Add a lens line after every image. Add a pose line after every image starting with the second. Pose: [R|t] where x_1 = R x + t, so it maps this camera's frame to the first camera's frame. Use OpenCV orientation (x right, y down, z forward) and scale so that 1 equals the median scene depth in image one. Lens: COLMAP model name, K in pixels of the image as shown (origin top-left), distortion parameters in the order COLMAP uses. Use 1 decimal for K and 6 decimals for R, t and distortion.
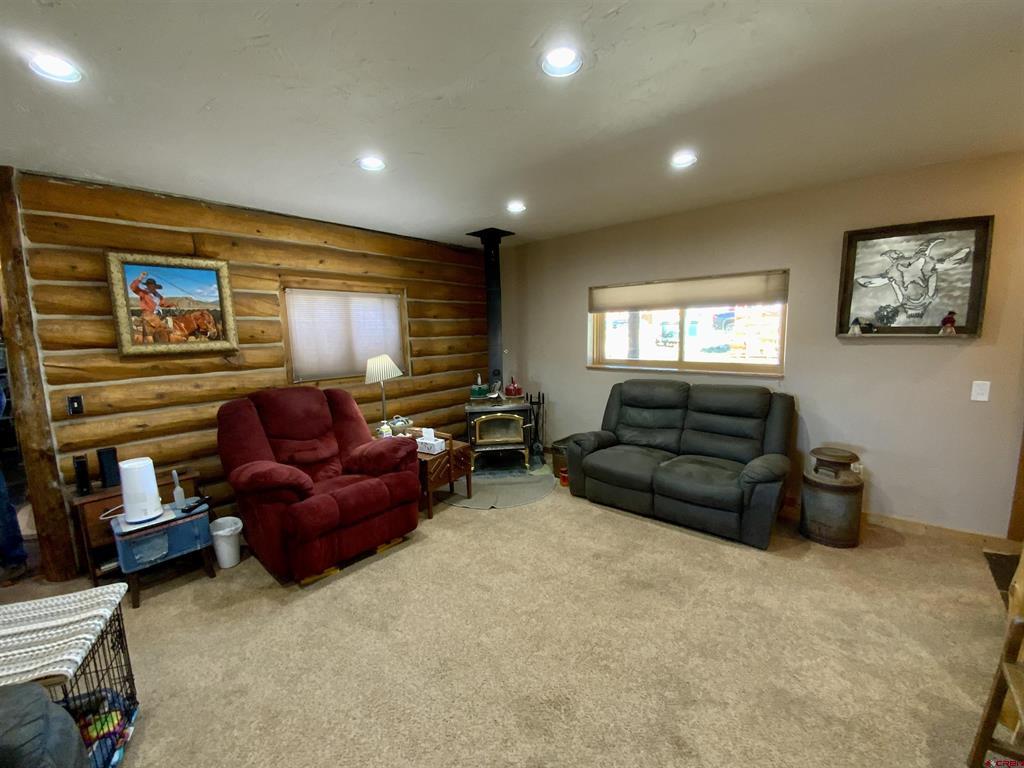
lens RADIAL K [[417.7, 0, 516.5], [0, 417.7, 385.1], [0, 0, 1]] dist [0.053437, -0.037629]
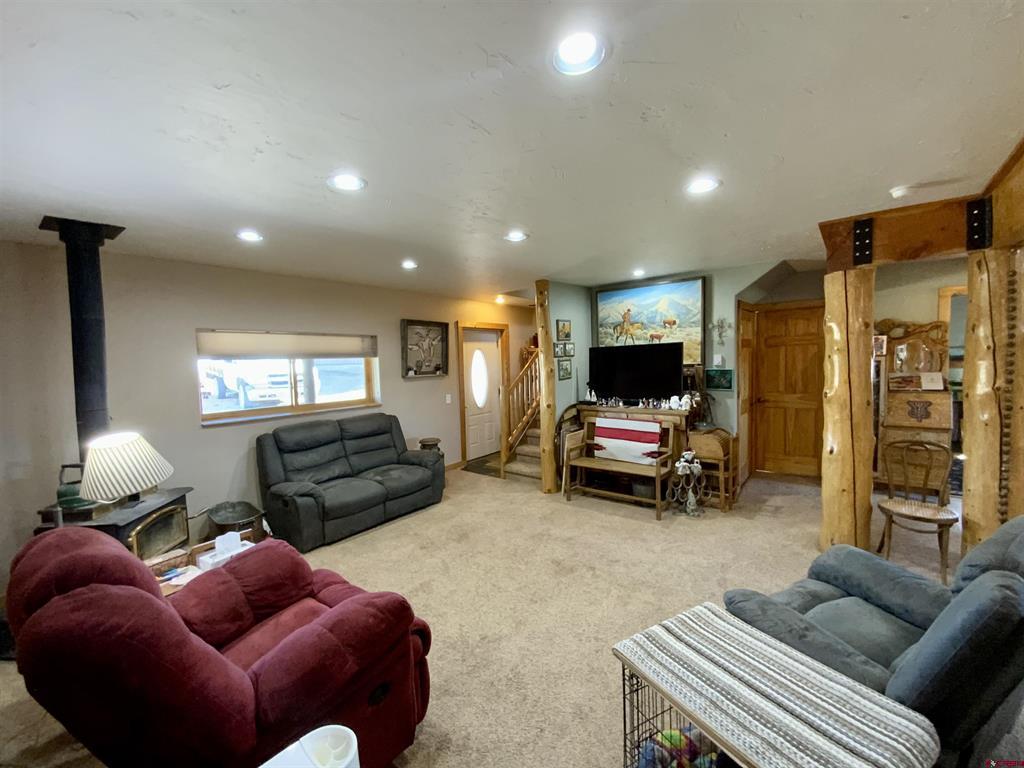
lens RADIAL K [[417.7, 0, 516.5], [0, 417.7, 385.1], [0, 0, 1]] dist [0.053437, -0.037629]
pose [[-0.044374, -0.040030, 0.998213, -0.925954], [0.157950, 0.986348, 0.046575, -0.086583], [-0.986450, 0.159734, -0.037445, 0.587974]]
